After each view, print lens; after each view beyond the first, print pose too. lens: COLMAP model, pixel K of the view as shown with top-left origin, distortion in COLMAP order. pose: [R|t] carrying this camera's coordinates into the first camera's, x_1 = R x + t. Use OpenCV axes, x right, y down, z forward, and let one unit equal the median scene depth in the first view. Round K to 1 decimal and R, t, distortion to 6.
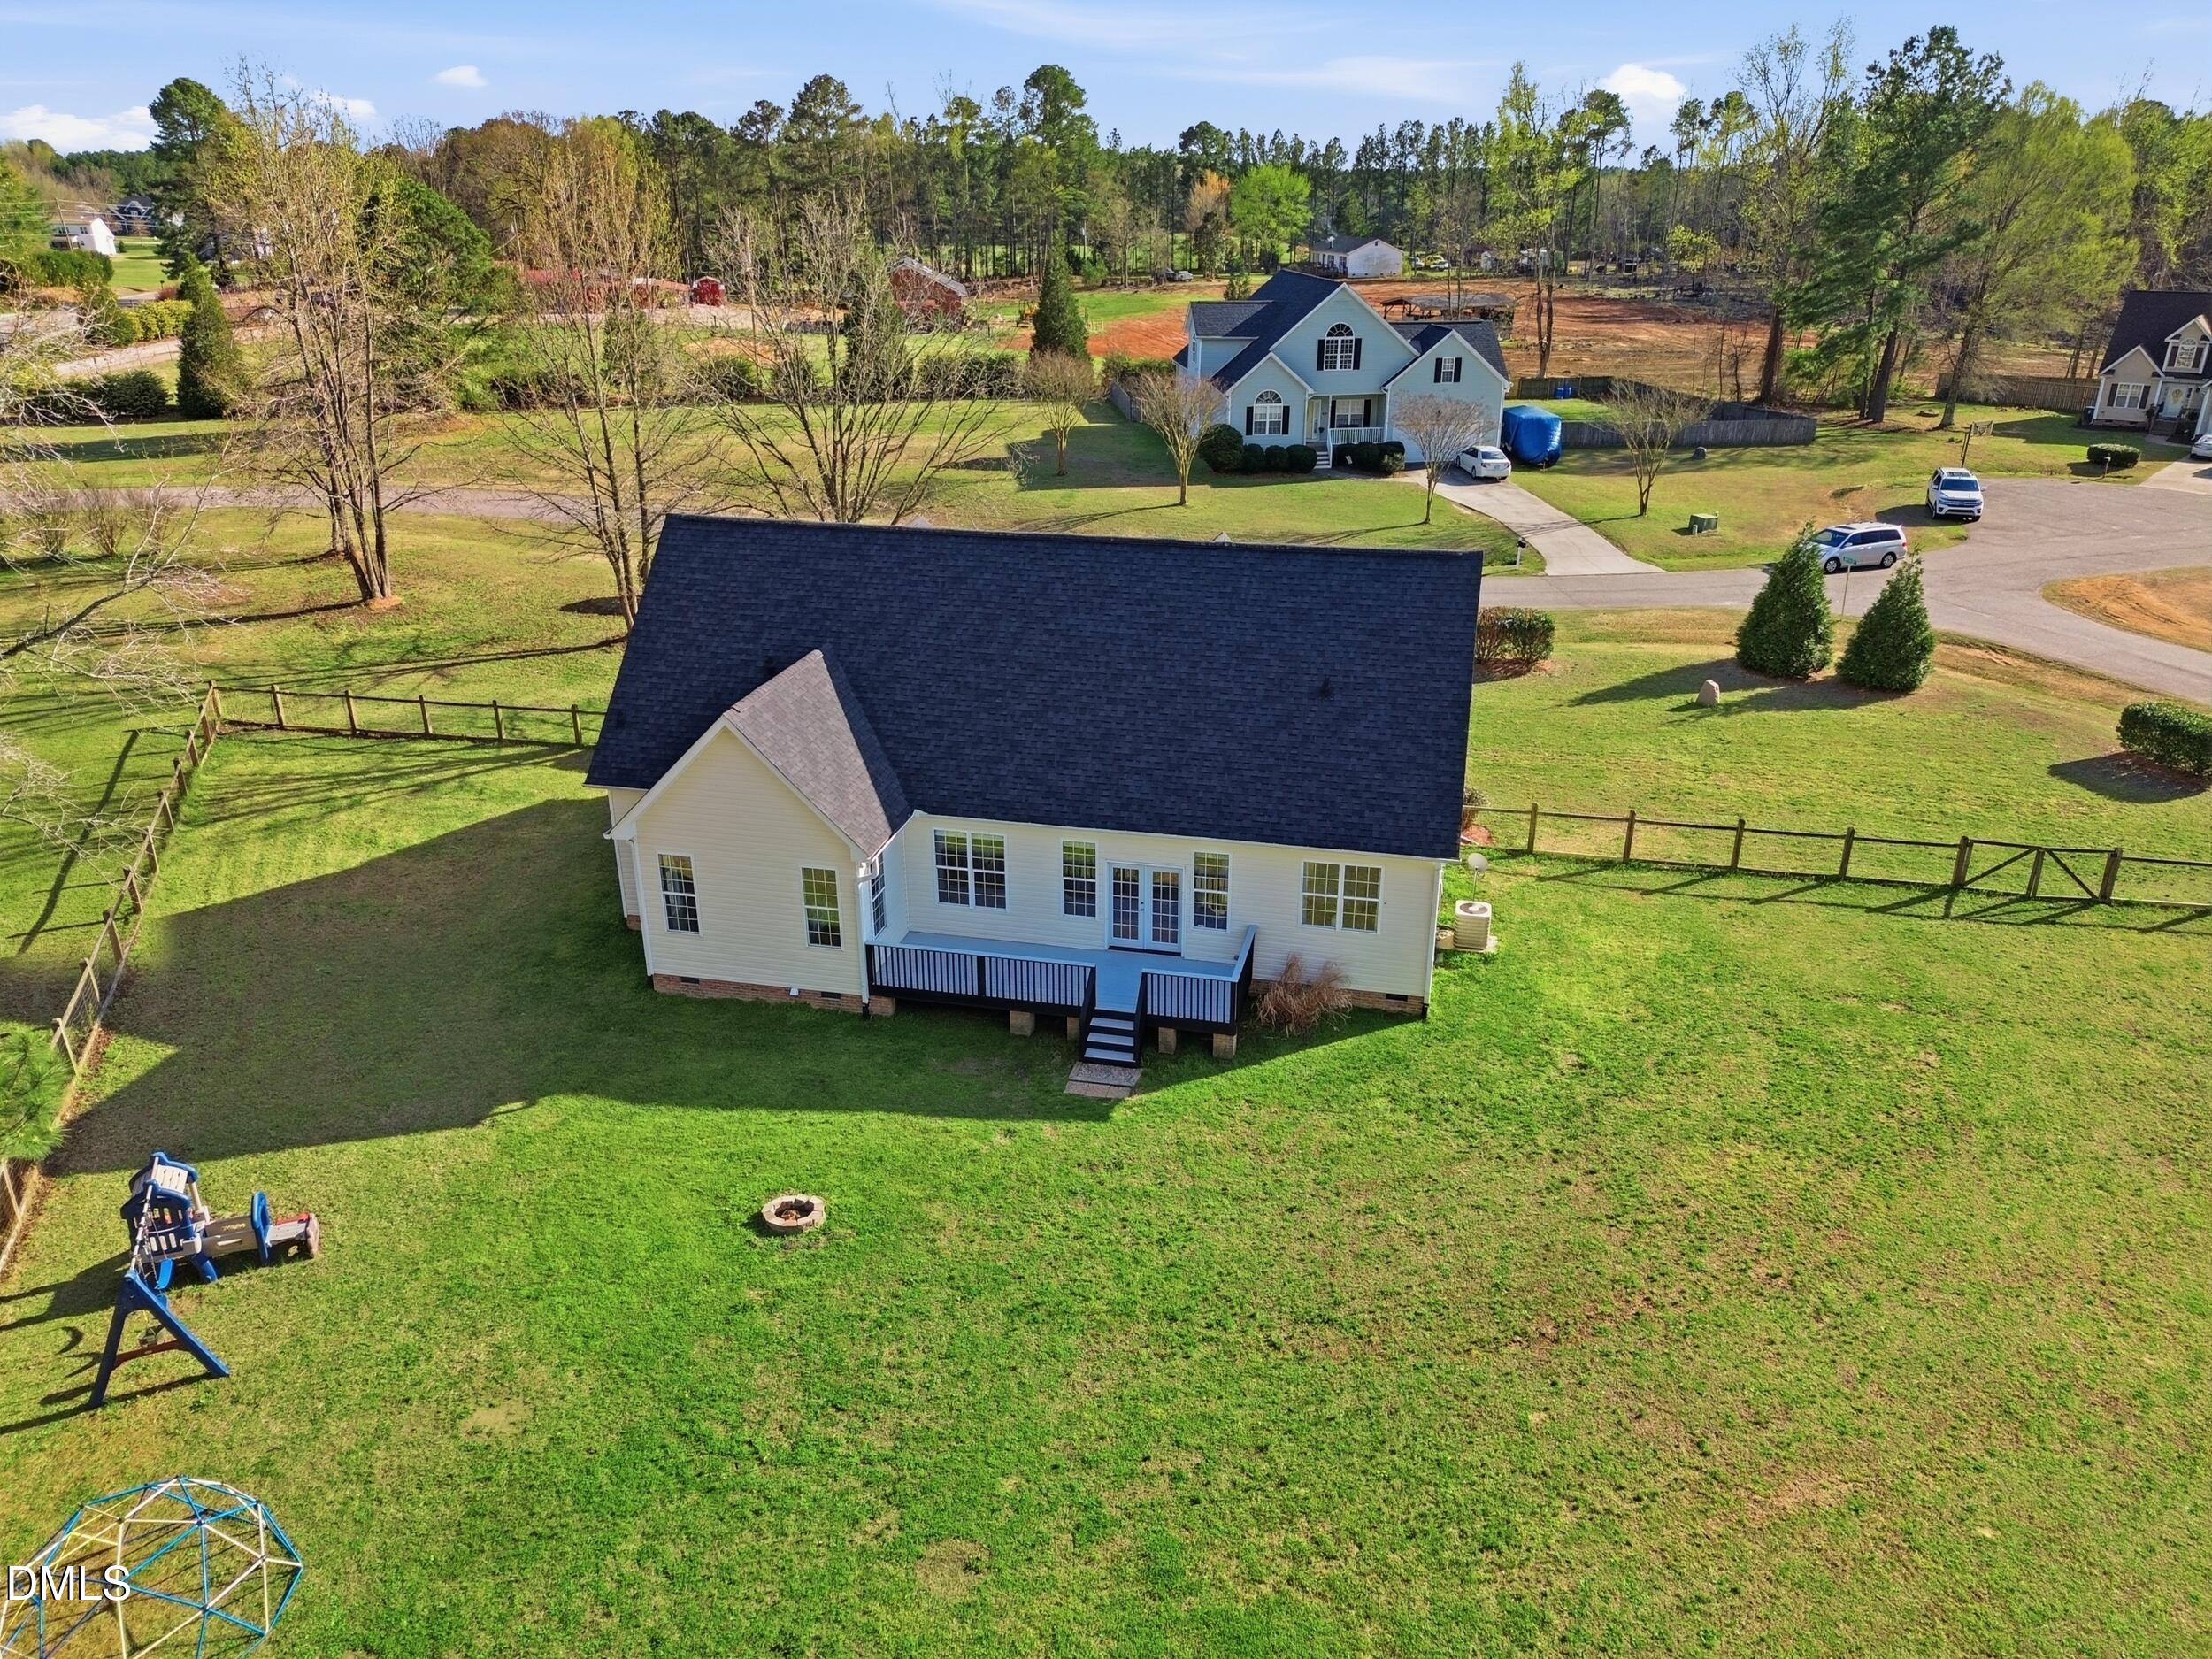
lens RADIAL K [[1543.8, 0, 1102.3], [0, 1543.8, 830.8], [0, 0, 1]] dist [0.070532, -0.048378]
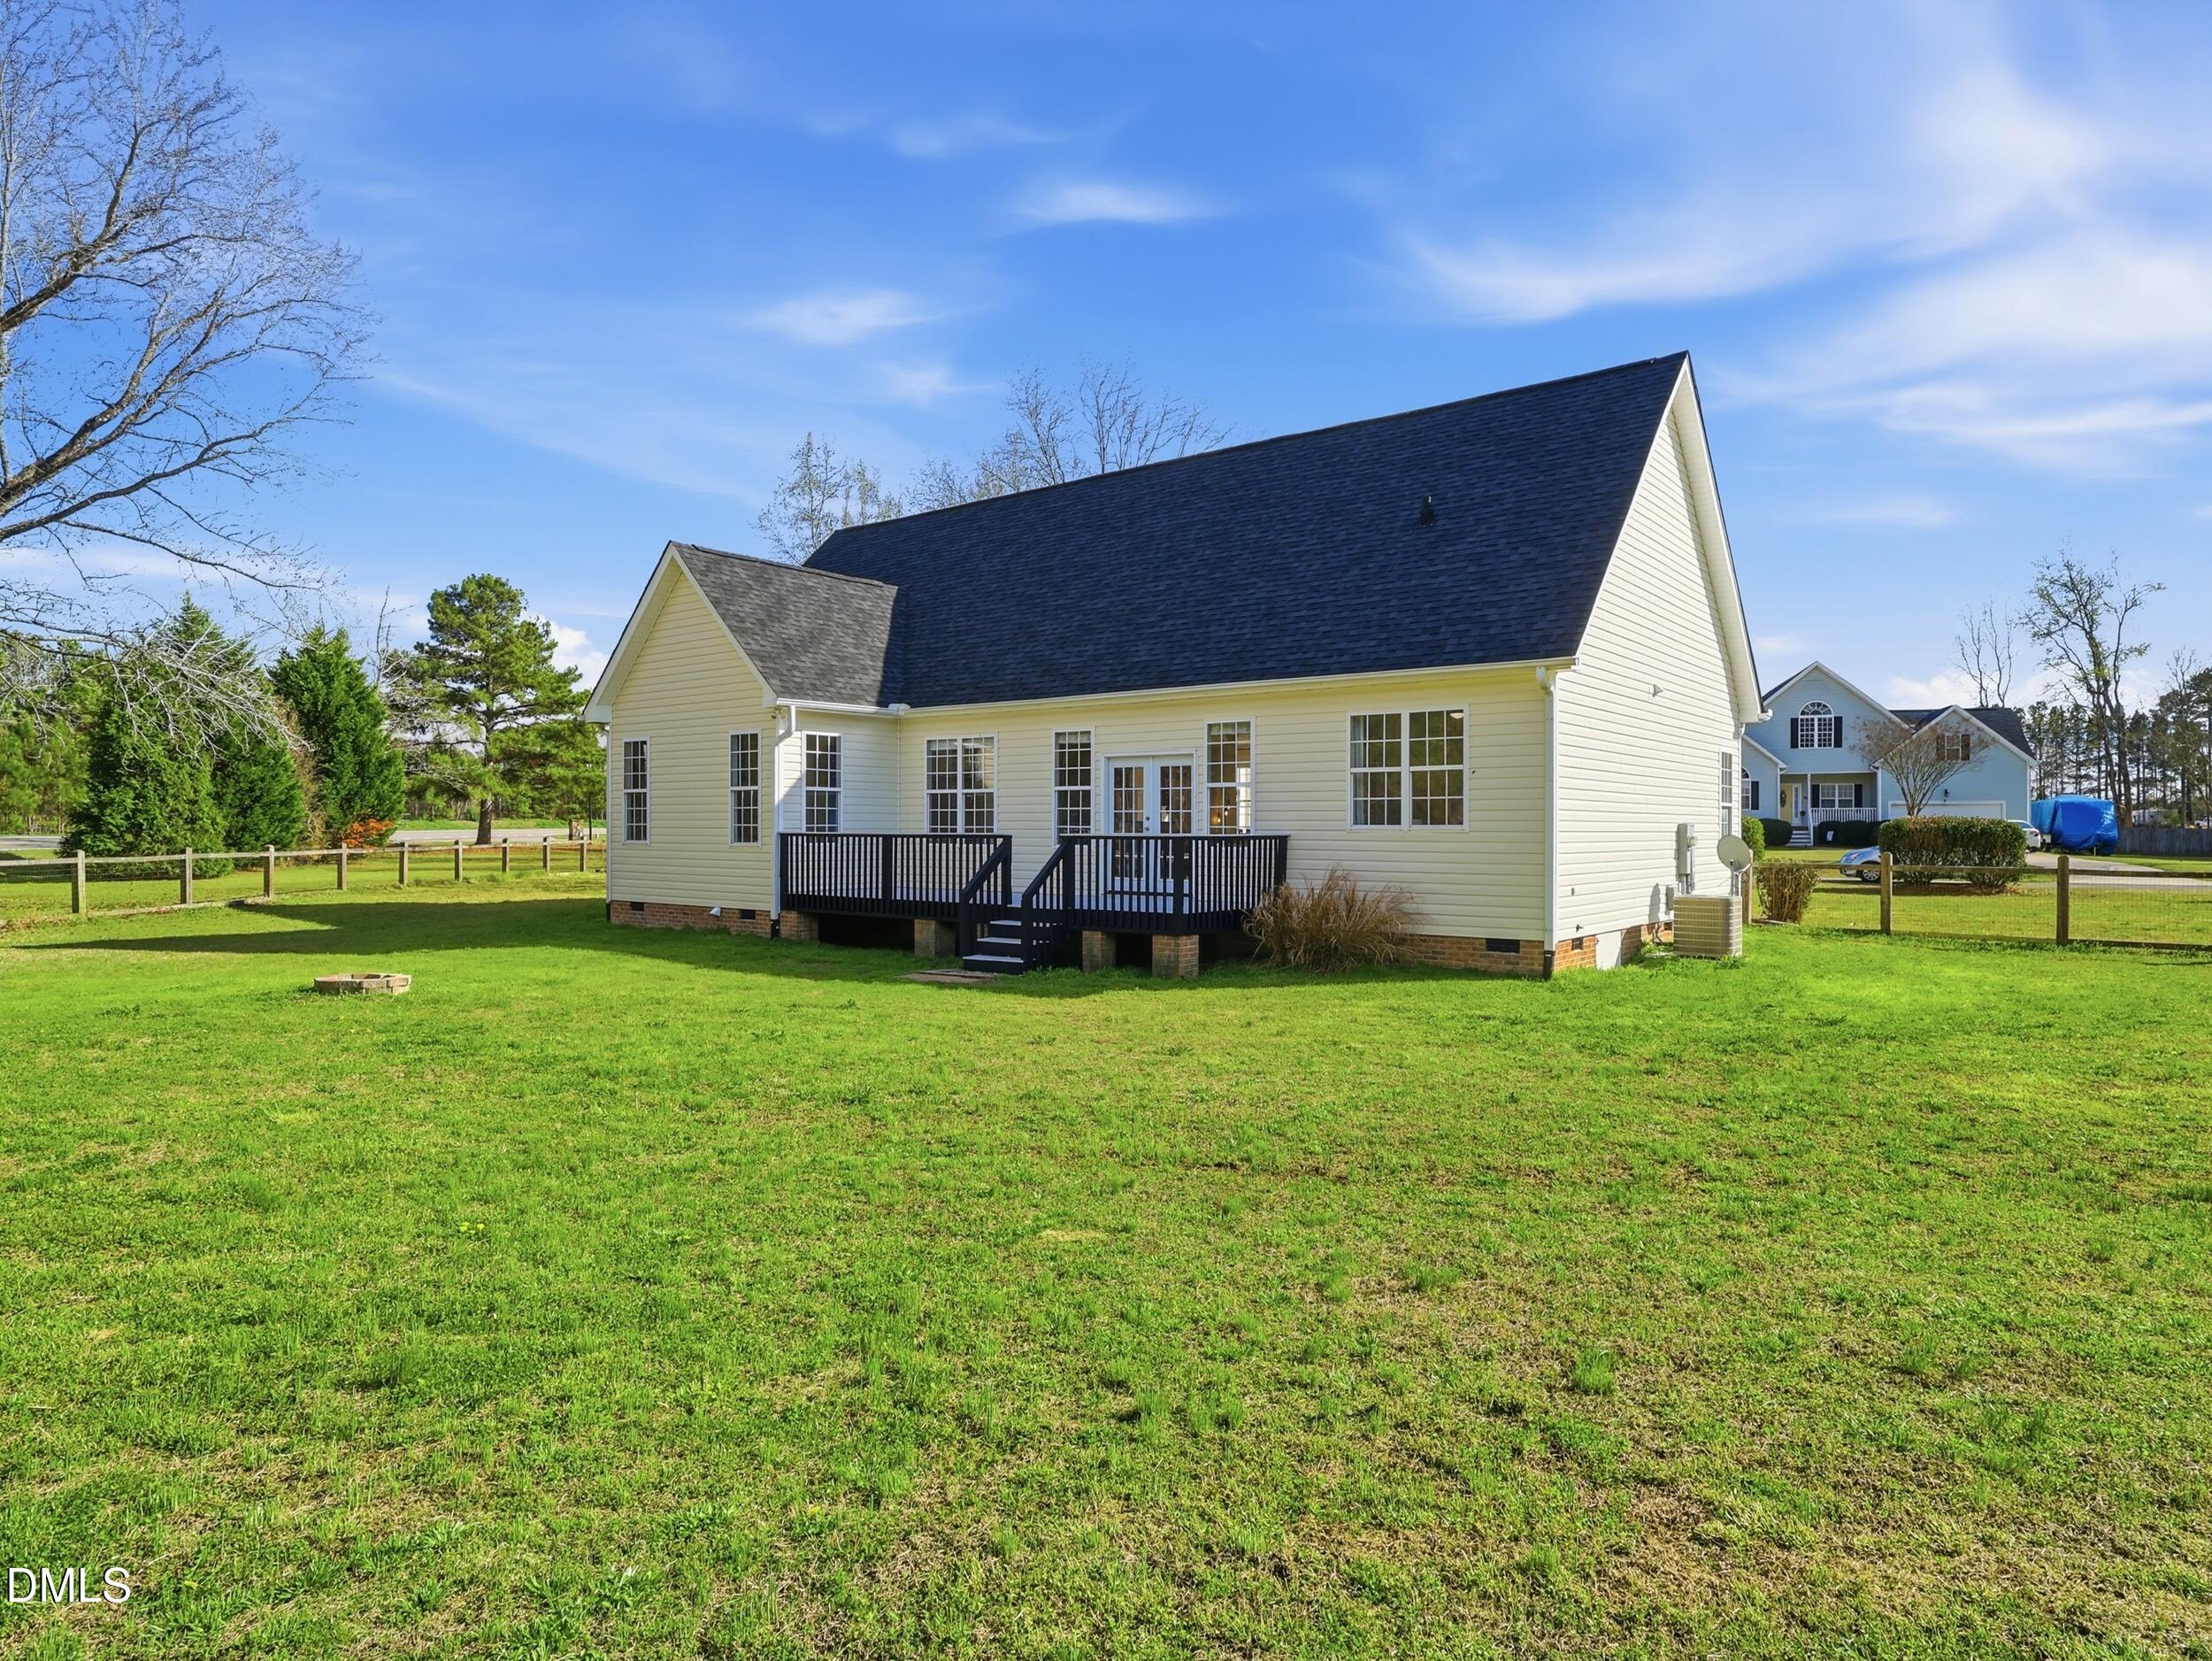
lens RADIAL K [[1284.4, 0, 1108.8], [0, 1284.4, 827.9], [0, 0, 1]] dist [-0.001661, 0.001250]
pose [[0.900924, 0.002386, -0.433969, 0.267033], [-0.175124, 0.916950, -0.358517, 0.267177], [0.397073, 0.398995, 0.826520, 0.527929]]
